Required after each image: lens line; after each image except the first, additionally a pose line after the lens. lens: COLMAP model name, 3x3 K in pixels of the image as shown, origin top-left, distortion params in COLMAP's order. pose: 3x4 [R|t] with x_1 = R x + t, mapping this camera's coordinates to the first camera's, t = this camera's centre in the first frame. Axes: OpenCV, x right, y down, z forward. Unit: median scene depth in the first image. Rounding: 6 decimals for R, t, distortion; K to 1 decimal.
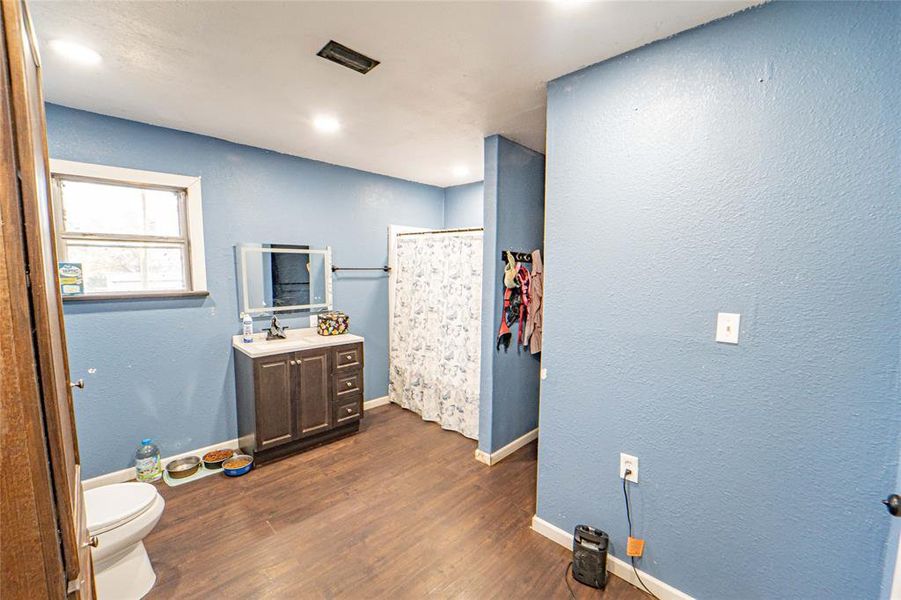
lens RADIAL K [[361.7, 0, 447.6], [0, 361.7, 303.6], [0, 0, 1]] dist [-0.028380, -0.000208]
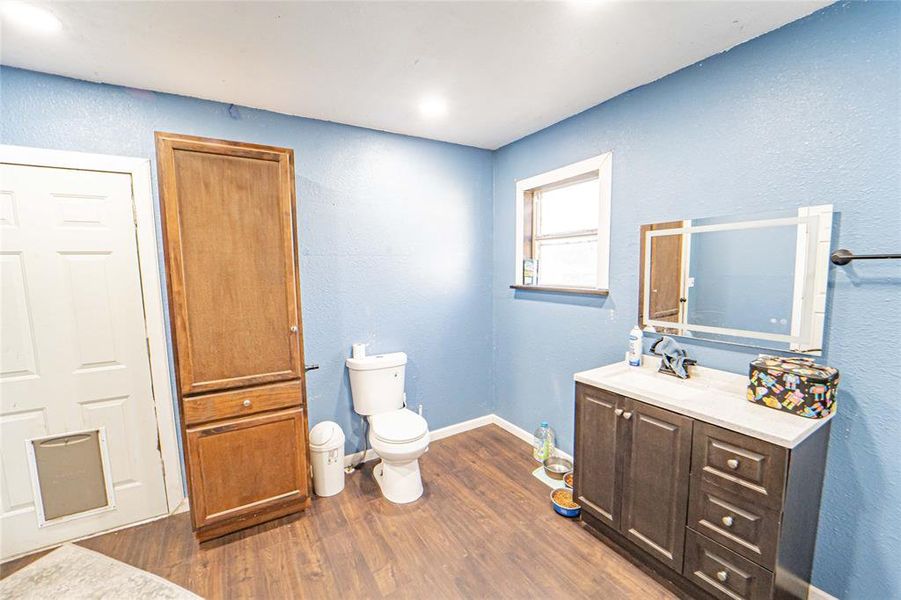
lens RADIAL K [[361.7, 0, 447.6], [0, 361.7, 303.6], [0, 0, 1]] dist [-0.028380, -0.000208]
pose [[-0.224267, 0.093660, -0.970016, 0.220842], [-0.081243, 0.990109, 0.114384, -0.068320], [0.971135, 0.104460, -0.214440, 0.820935]]
